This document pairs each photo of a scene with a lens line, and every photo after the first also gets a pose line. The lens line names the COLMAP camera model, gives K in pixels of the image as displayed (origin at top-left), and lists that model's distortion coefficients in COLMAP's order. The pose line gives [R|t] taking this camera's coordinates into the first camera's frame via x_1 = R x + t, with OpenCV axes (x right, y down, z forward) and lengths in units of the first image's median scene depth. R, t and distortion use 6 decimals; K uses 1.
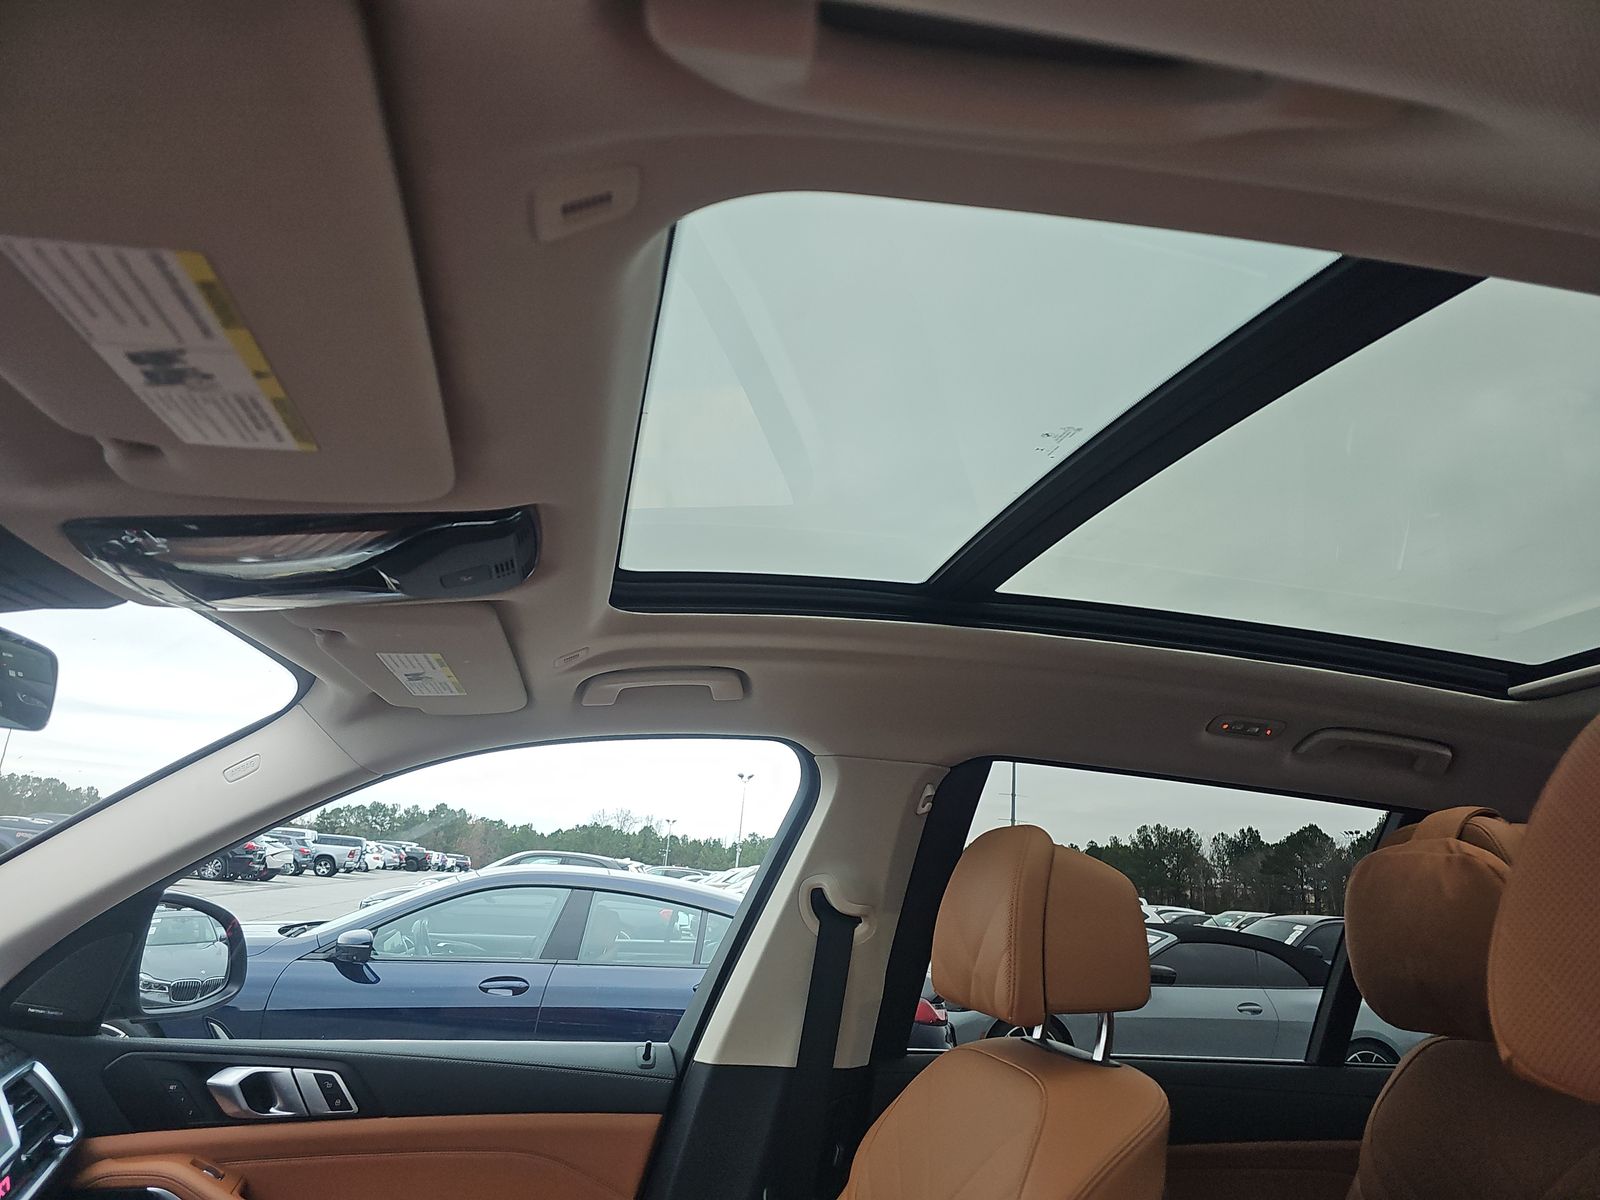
lens RADIAL K [[1132.8, 0, 796.2], [0, 1132.8, 596.5], [0, 0, 1]] dist [0.061645, -0.054010]
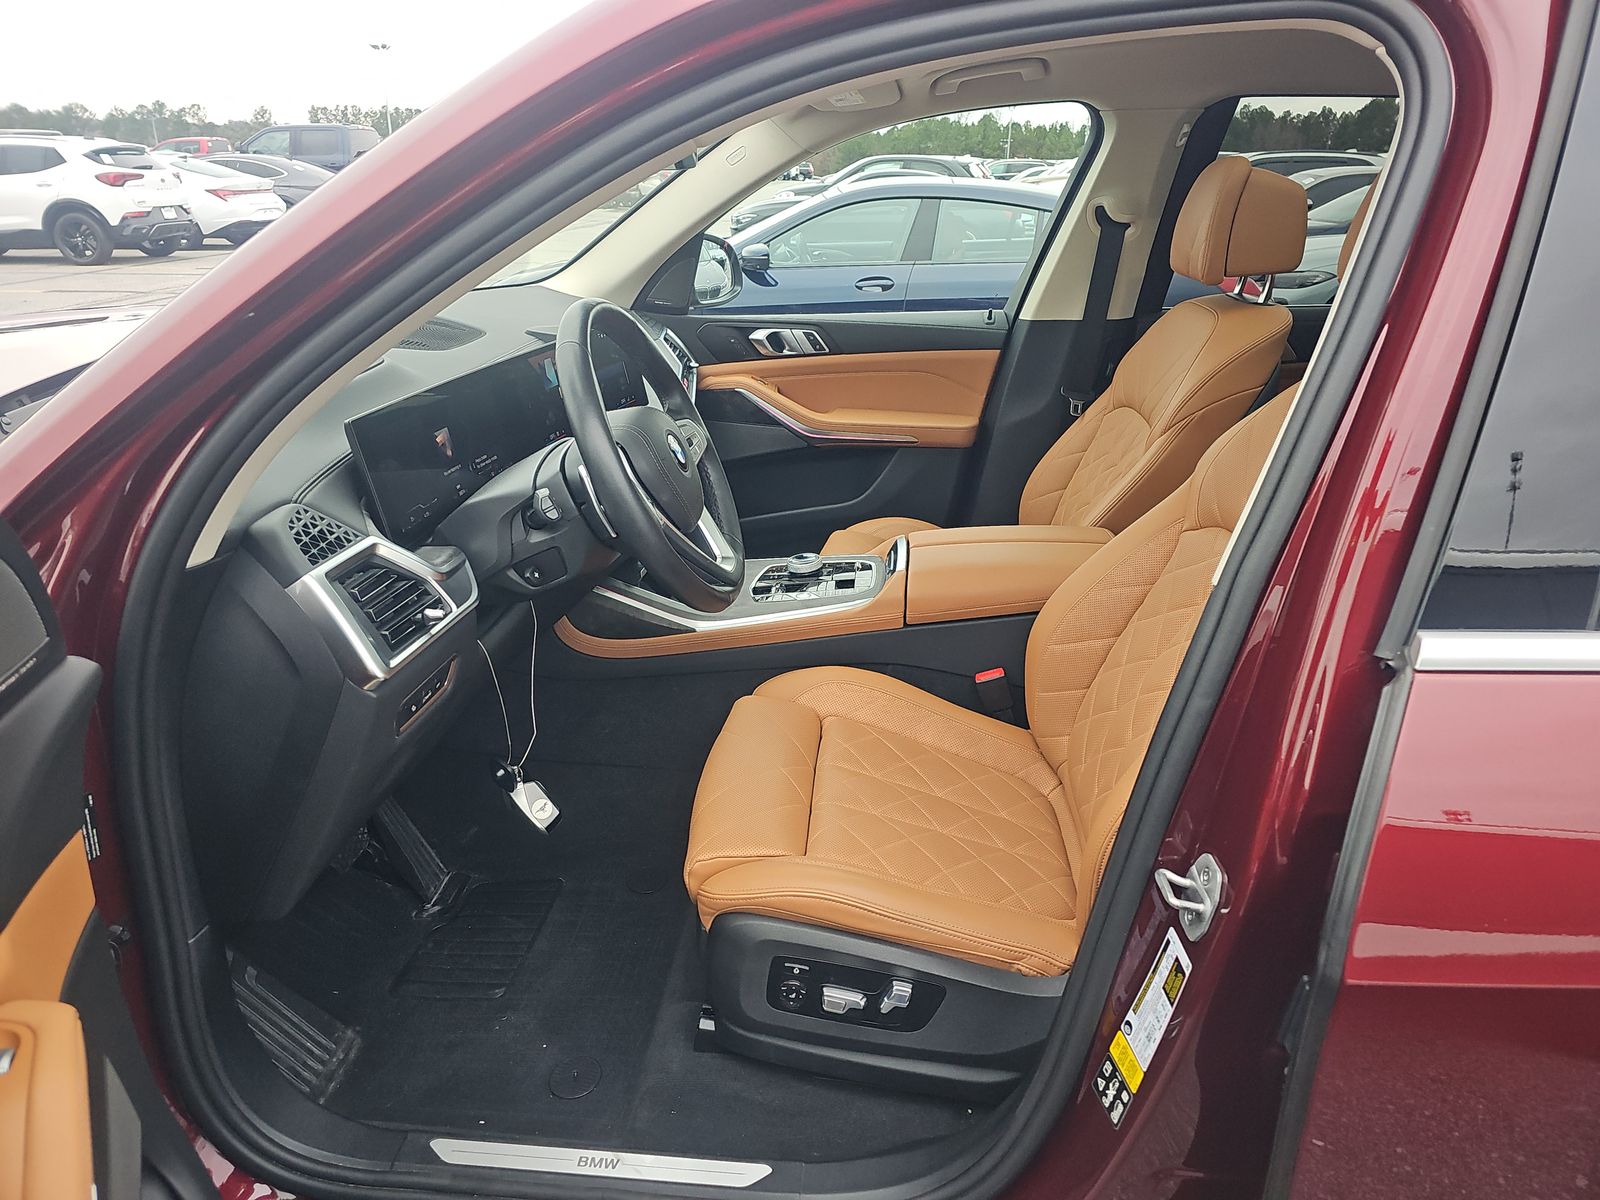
lens RADIAL K [[1132.8, 0, 796.2], [0, 1132.8, 596.5], [0, 0, 1]] dist [0.061645, -0.054010]
pose [[0.957676, 0.031865, -0.286080, 0.025887], [0.134693, 0.828727, 0.543204, -0.059330], [0.254391, -0.558746, 0.789359, -0.181195]]
